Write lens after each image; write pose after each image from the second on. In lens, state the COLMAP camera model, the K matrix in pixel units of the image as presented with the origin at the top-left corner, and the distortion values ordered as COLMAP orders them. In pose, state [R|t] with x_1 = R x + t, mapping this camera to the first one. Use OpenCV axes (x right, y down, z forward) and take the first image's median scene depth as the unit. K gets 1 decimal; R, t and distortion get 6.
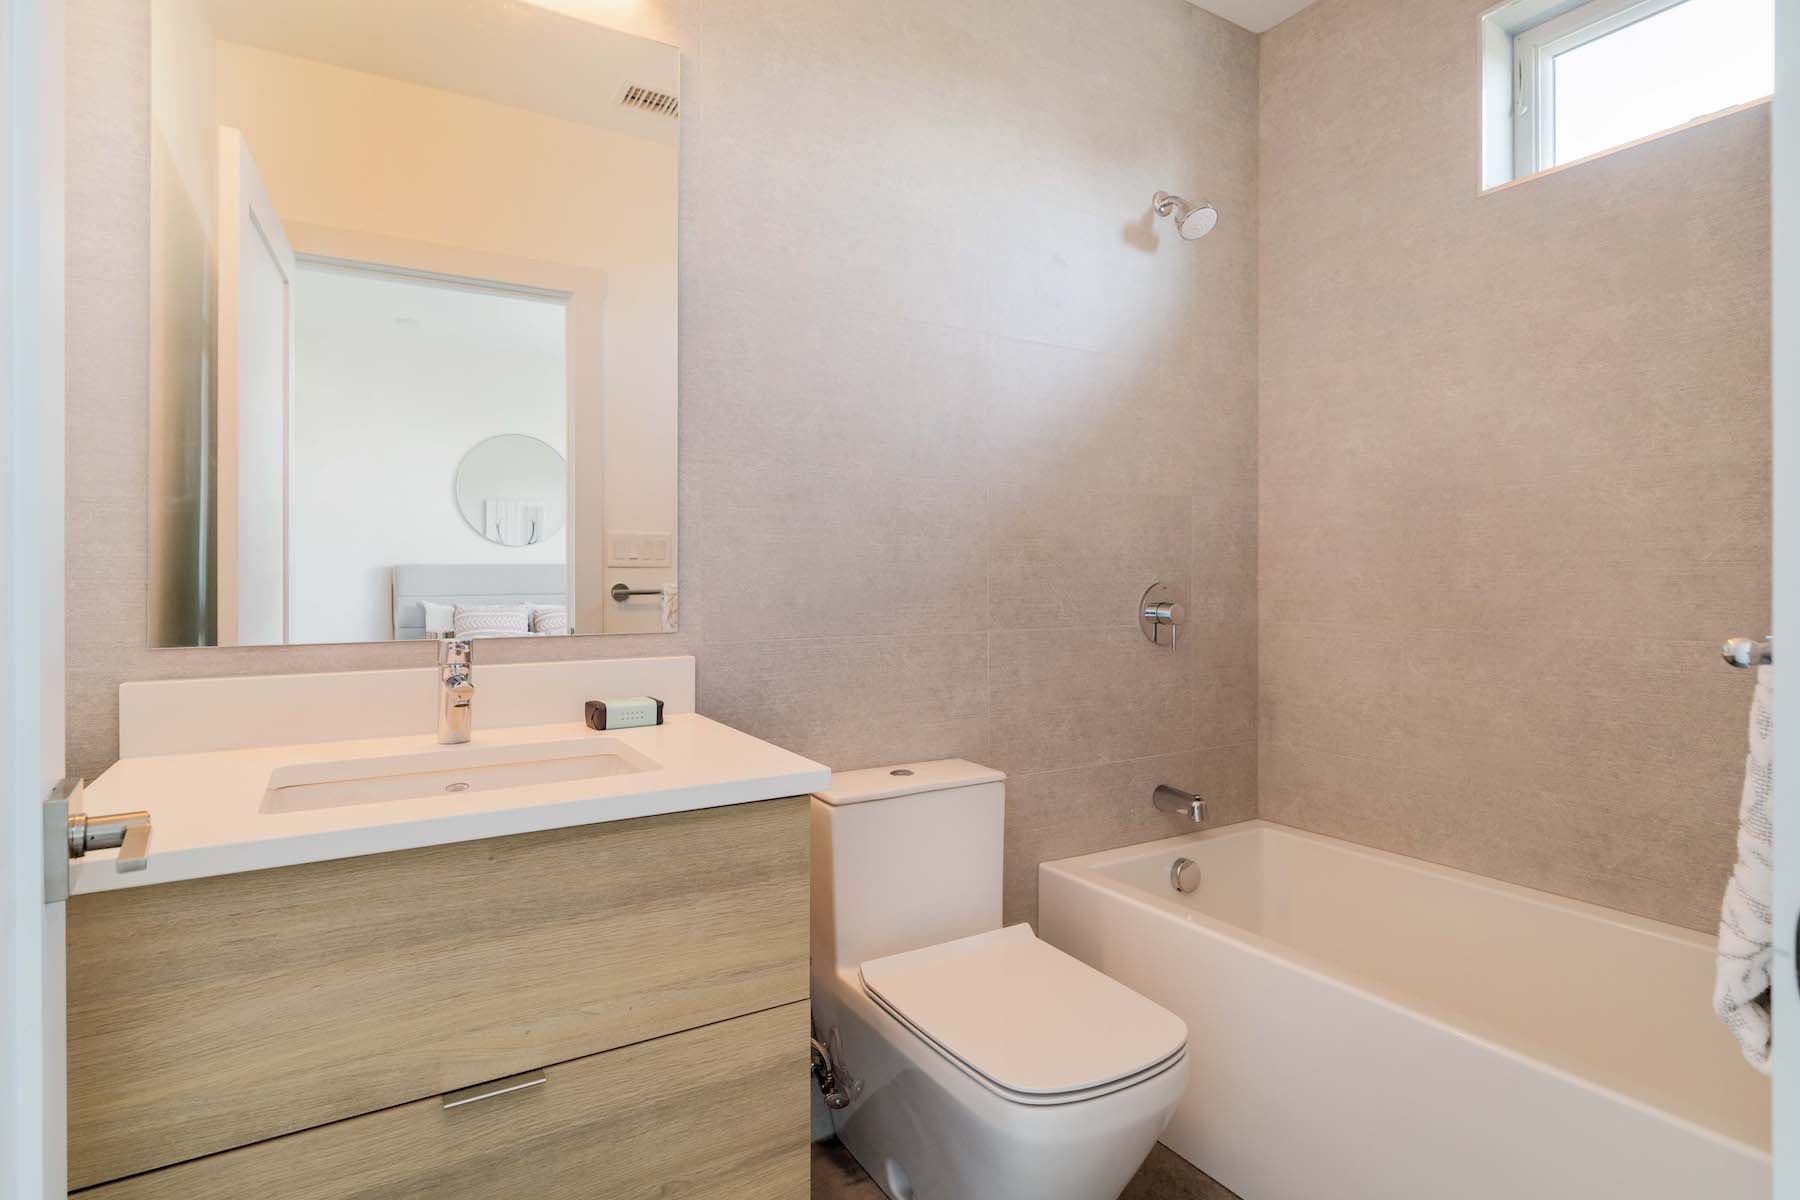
lens RADIAL K [[901.2, 0, 899.0], [0, 901.2, 587.9], [0, 0, 1]] dist [0.003592, 0.000224]
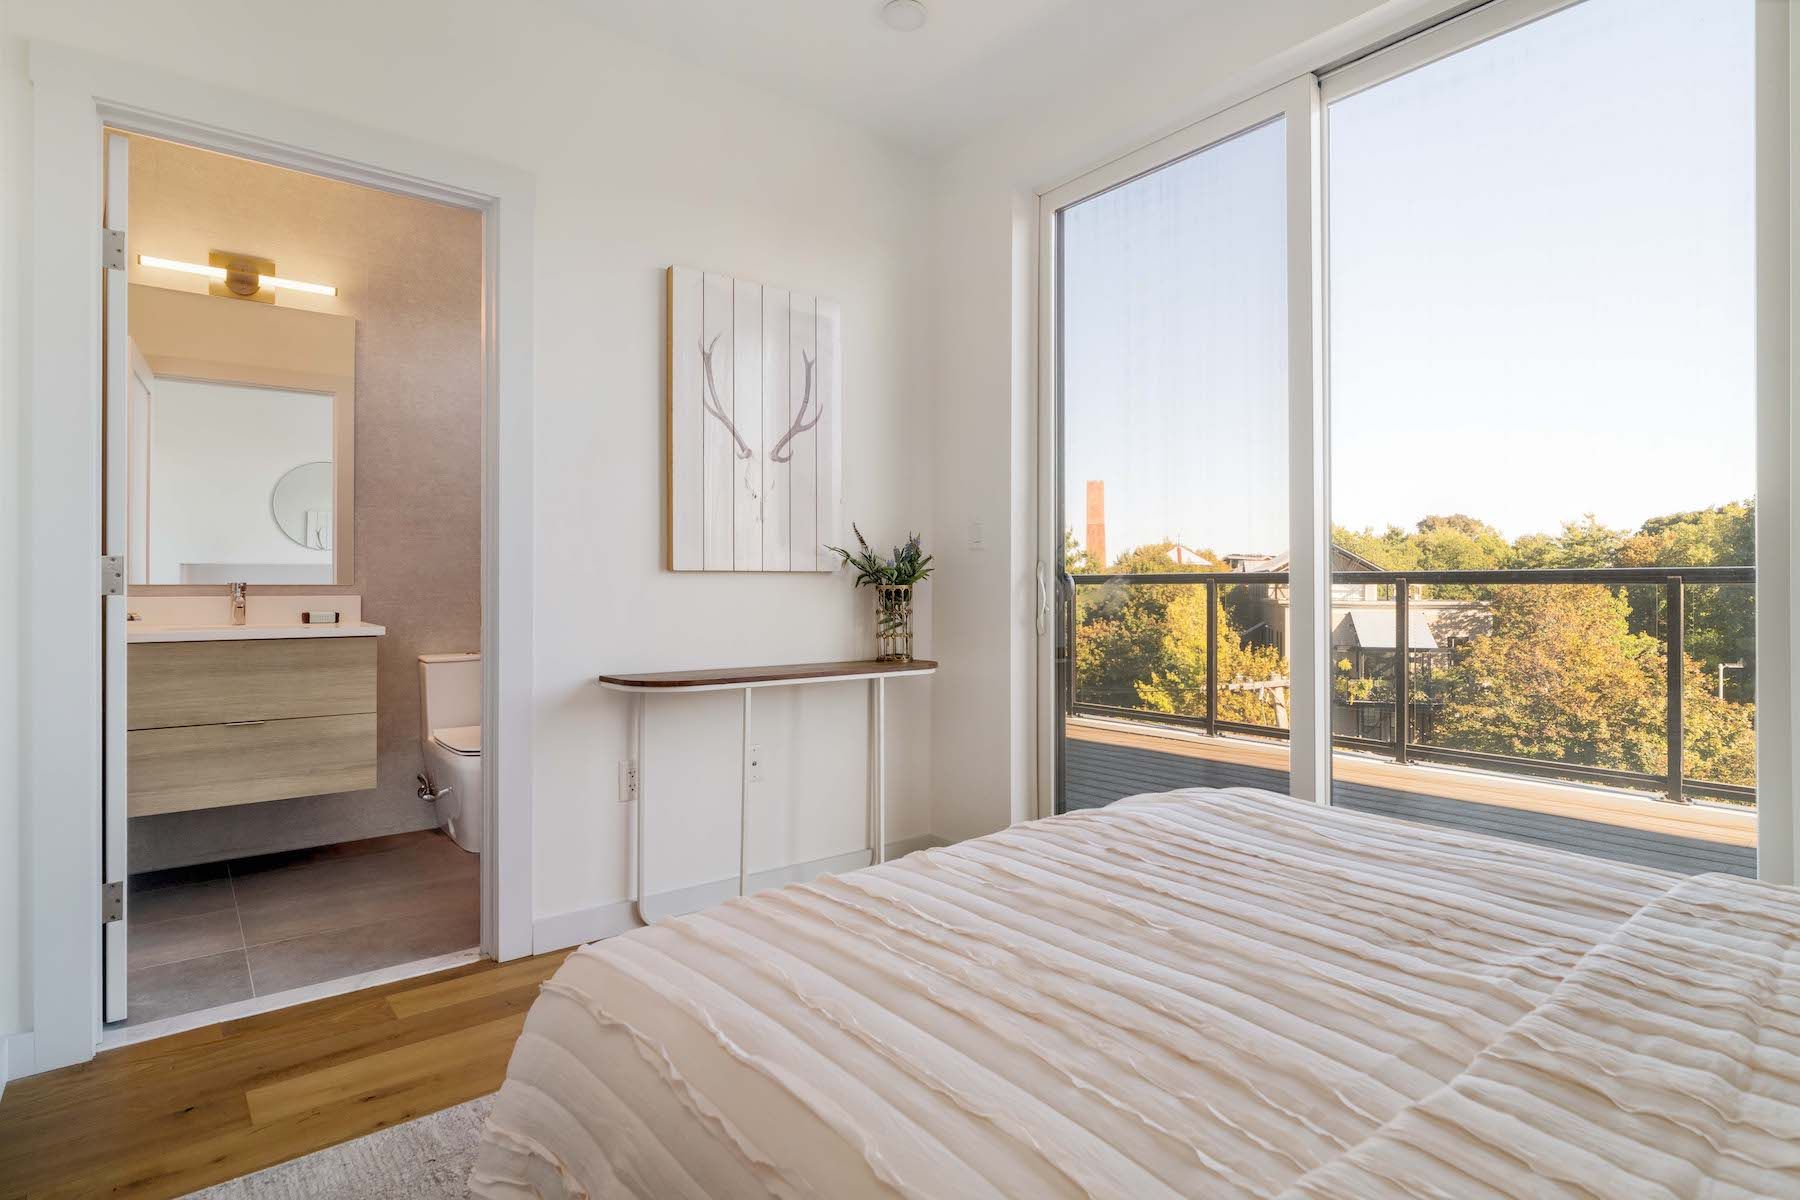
lens RADIAL K [[901.2, 0, 898.0], [0, 901.2, 597.5], [0, 0, 1]] dist [0.003592, 0.000224]
pose [[0.992906, -0.007825, 0.118641, 0.908072], [0.007492, 0.999967, 0.003257, 0.090950], [-0.118662, -0.002345, 0.992932, -1.505957]]
